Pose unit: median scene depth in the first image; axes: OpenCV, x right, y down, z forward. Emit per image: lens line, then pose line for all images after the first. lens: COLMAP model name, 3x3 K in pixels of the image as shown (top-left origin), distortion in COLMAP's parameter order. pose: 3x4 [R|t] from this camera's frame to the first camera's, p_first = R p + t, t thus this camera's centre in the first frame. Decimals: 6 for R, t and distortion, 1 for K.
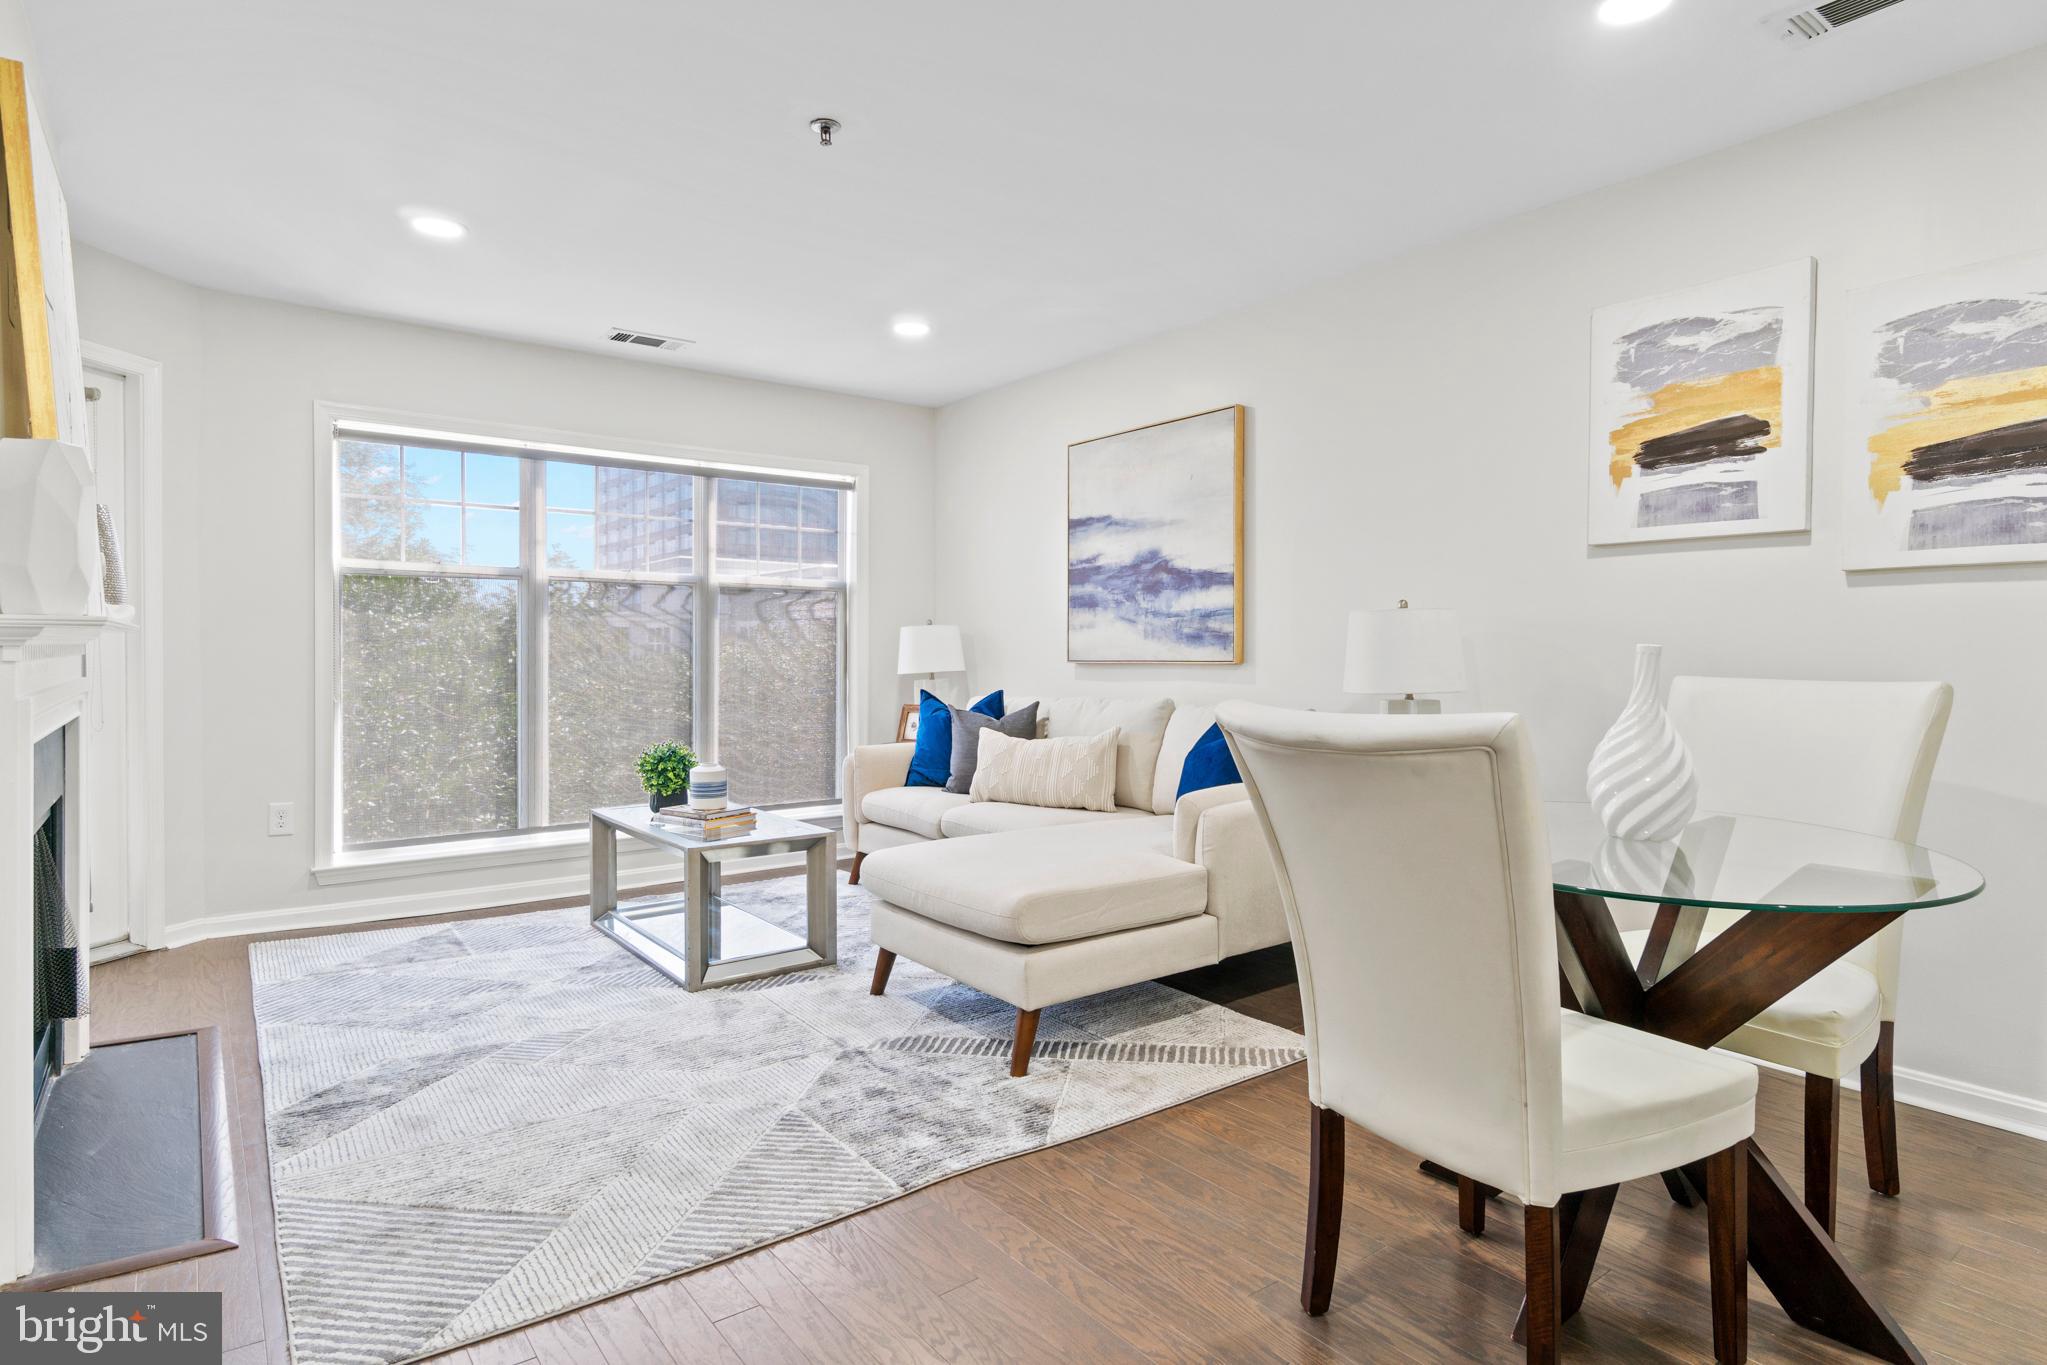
lens RADIAL K [[1086.9, 0, 1008.0], [0, 1086.9, 673.1], [0, 0, 1]] dist [0.003666, -0.001395]
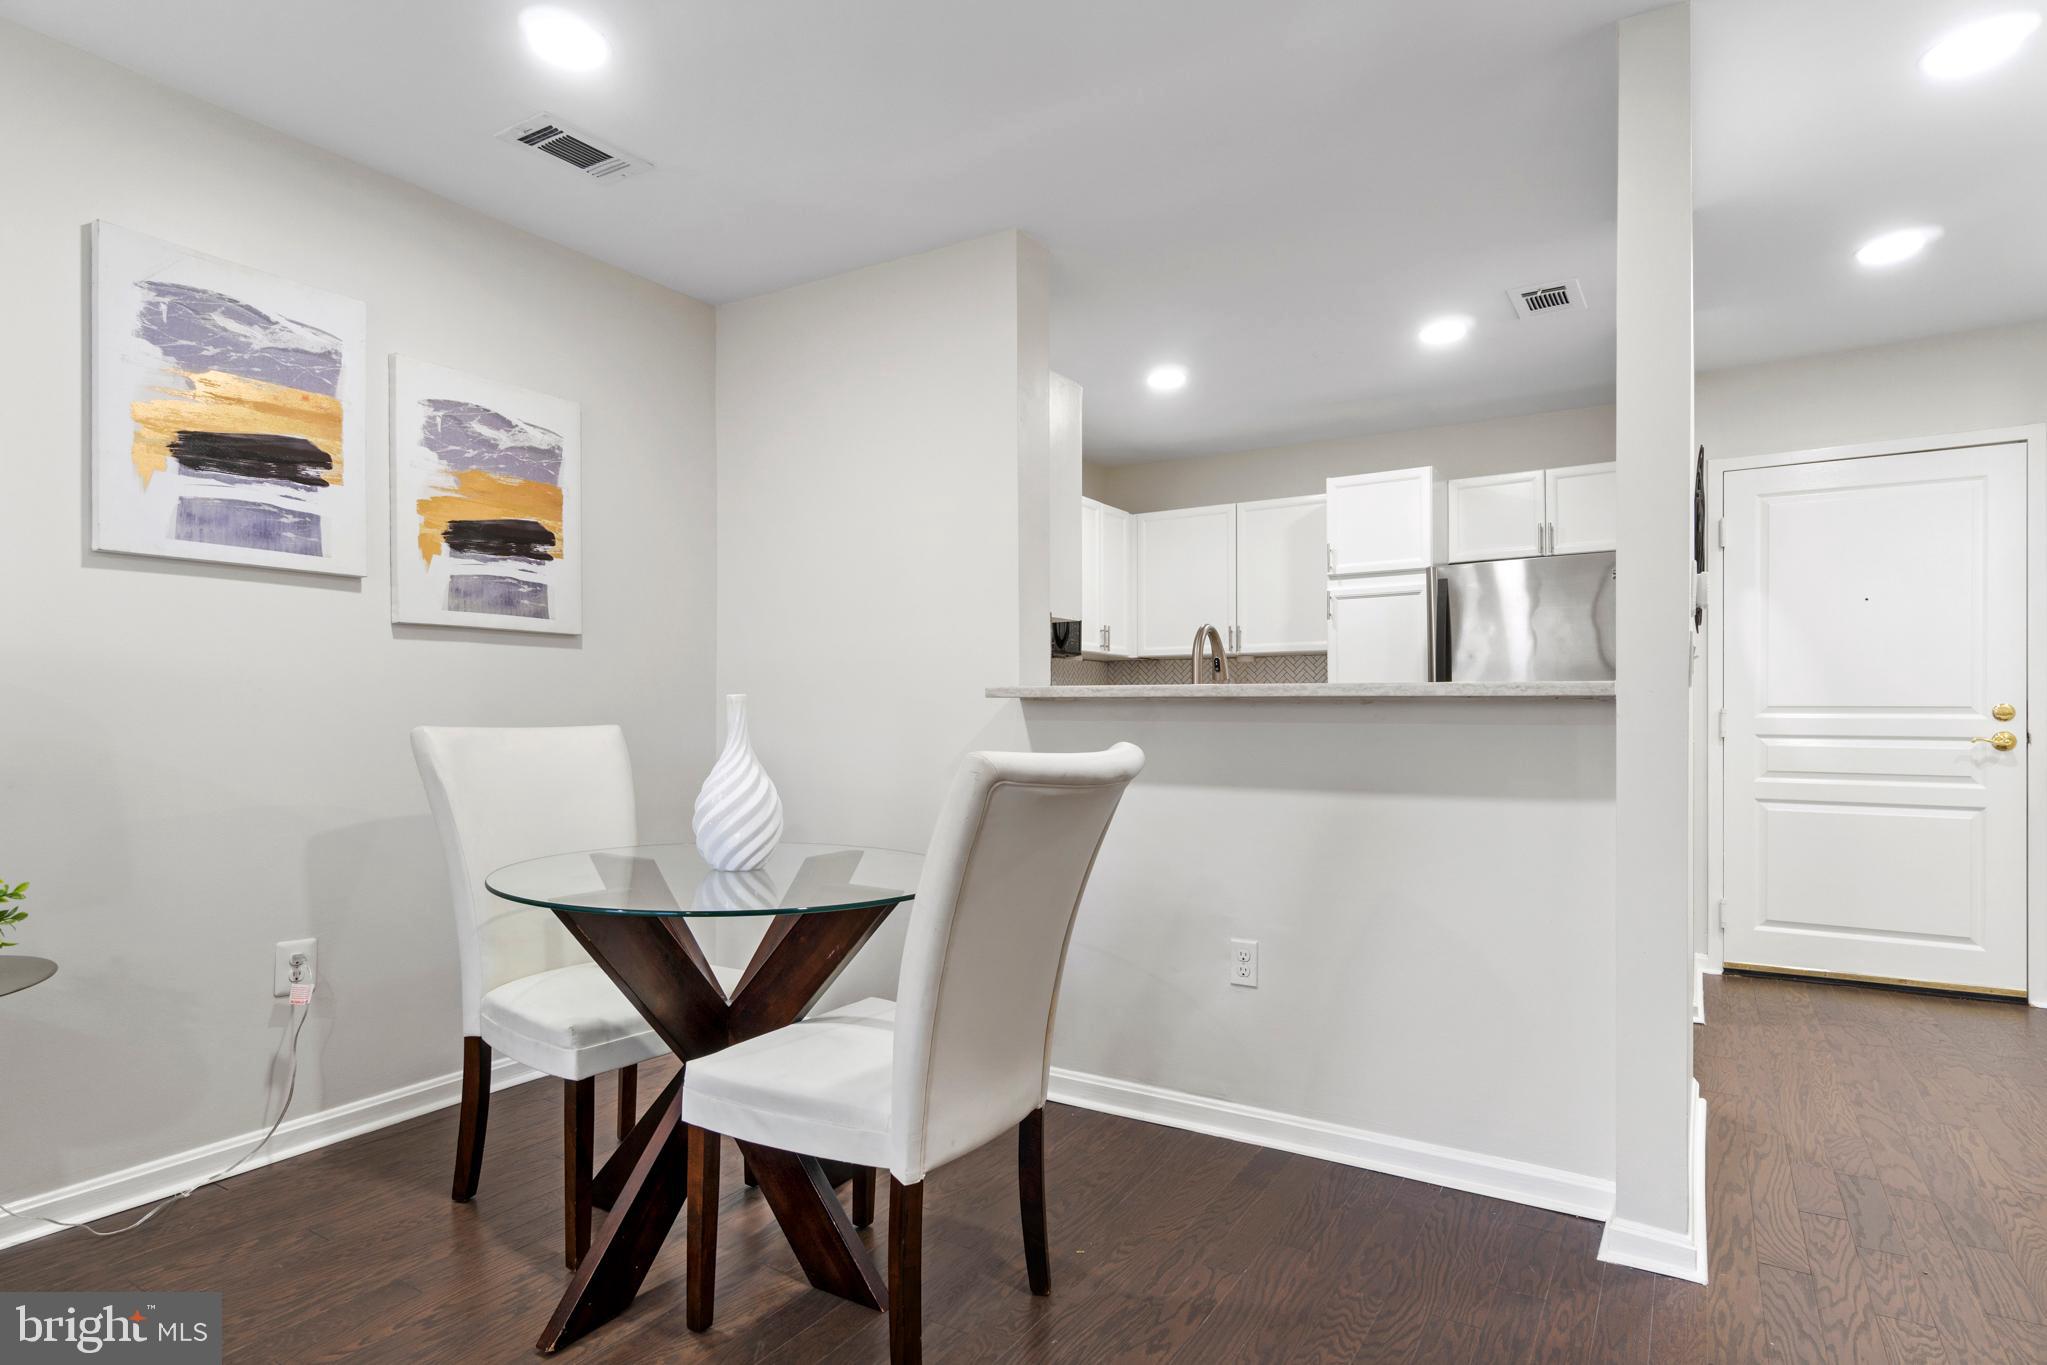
lens RADIAL K [[1086.9, 0, 1019.9], [0, 1086.9, 706.8], [0, 0, 1]] dist [0.003666, -0.001395]
pose [[-0.344312, 0.000168, 0.938855, -0.363576], [0.016199, 0.999852, 0.005762, -0.009176], [-0.938716, 0.017192, -0.344263, 0.718183]]
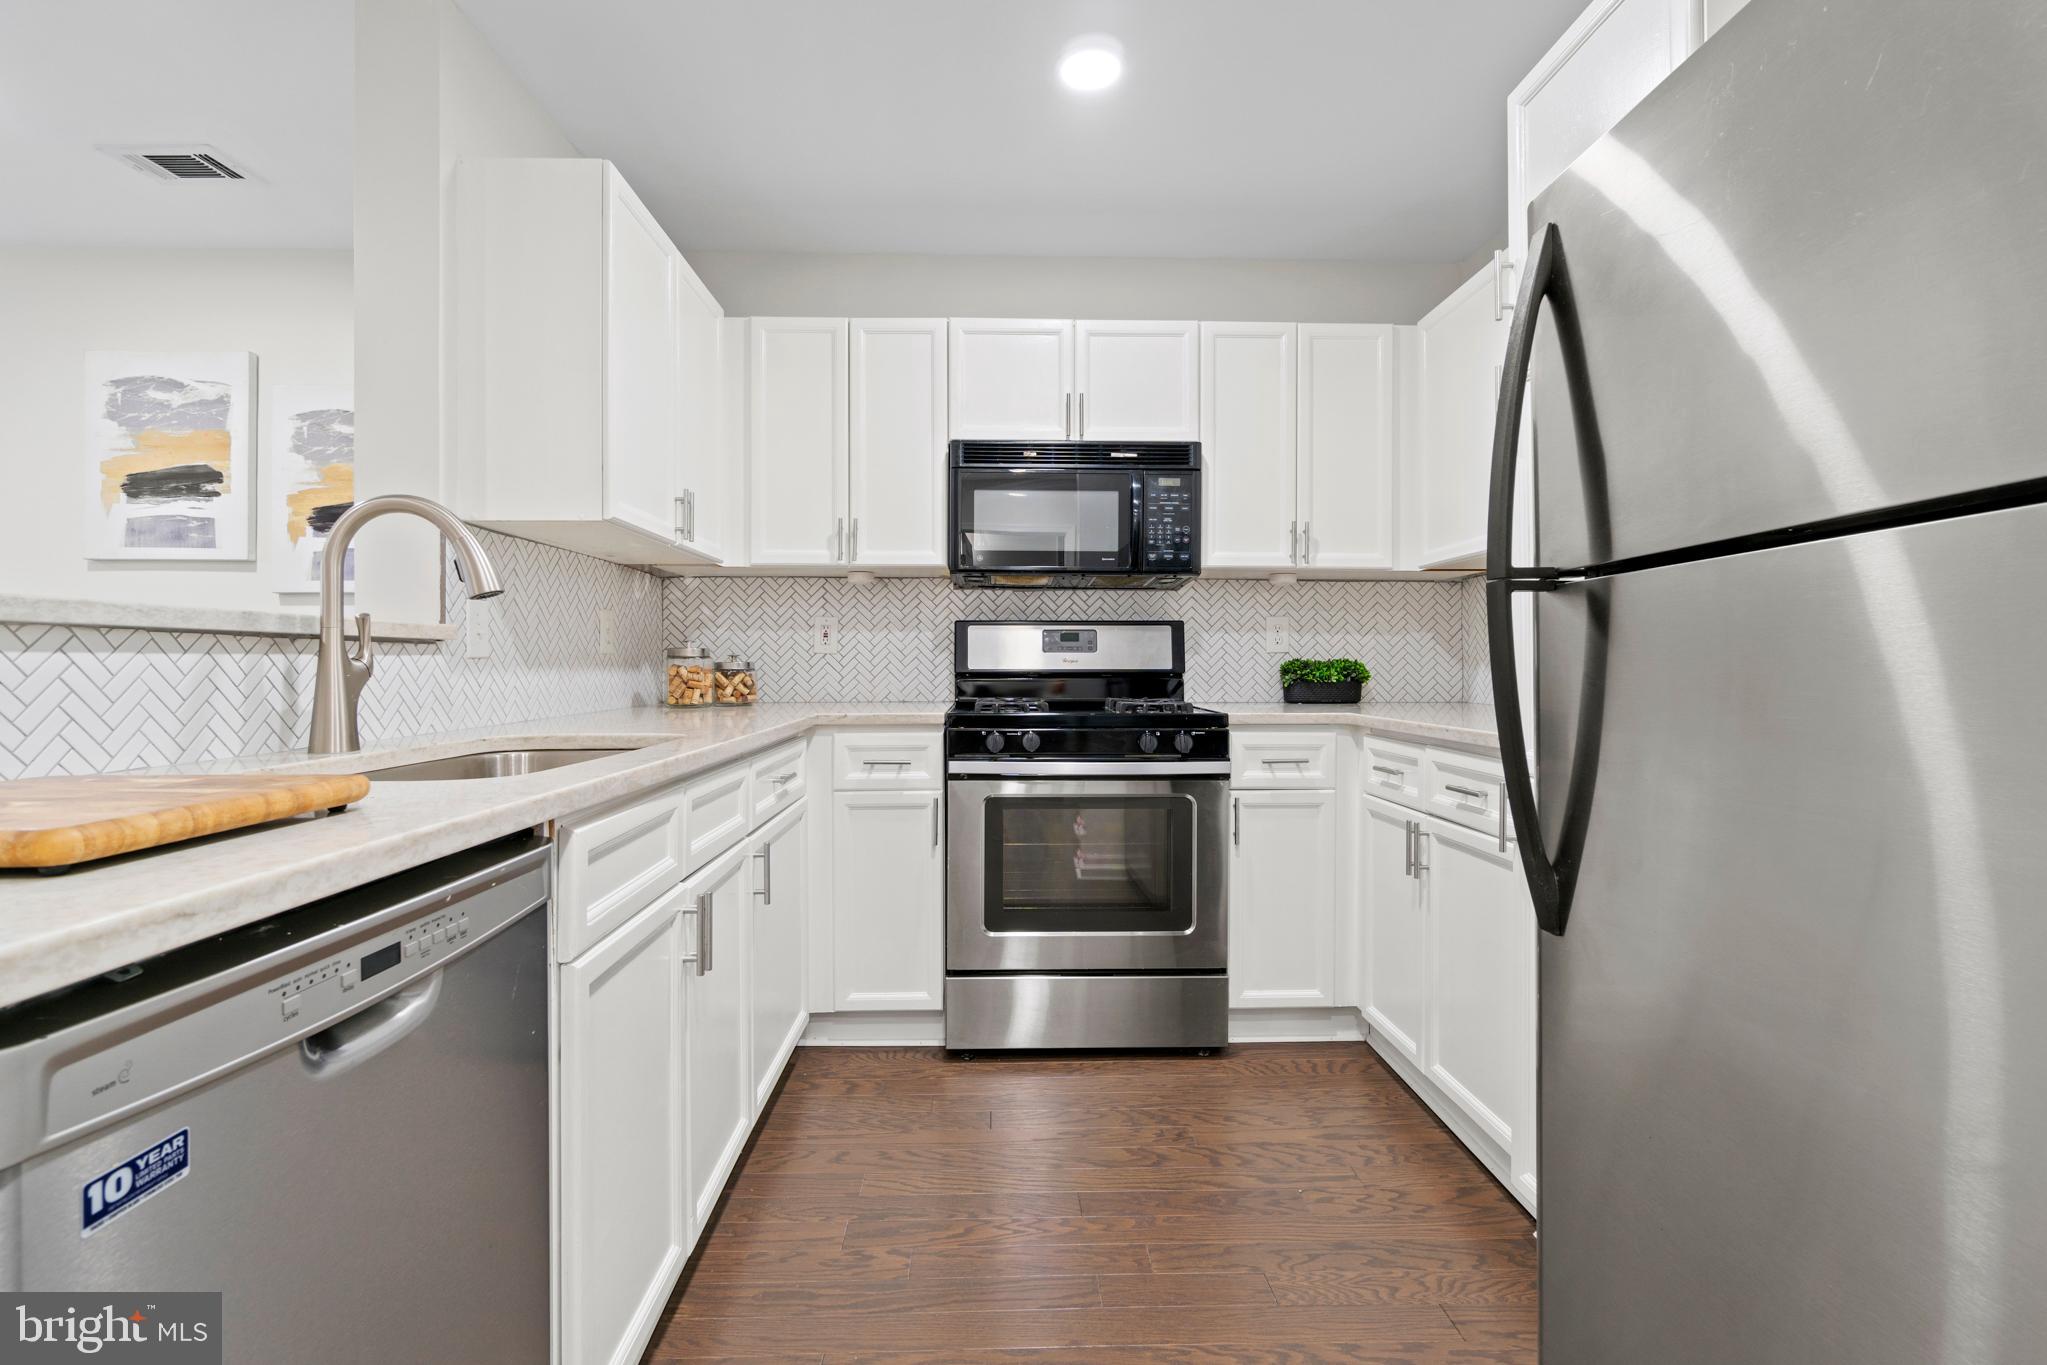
lens RADIAL K [[900.0, 0, 1032.7], [0, 900.0, 669.6], [0, 0, 1]] dist [-0.000395, 0.001105]
pose [[0.590631, -0.005430, 0.806924, 0.380525], [0.016359, 0.999852, -0.005245, 0.019193], [-0.806776, 0.016298, 0.590632, -0.360560]]
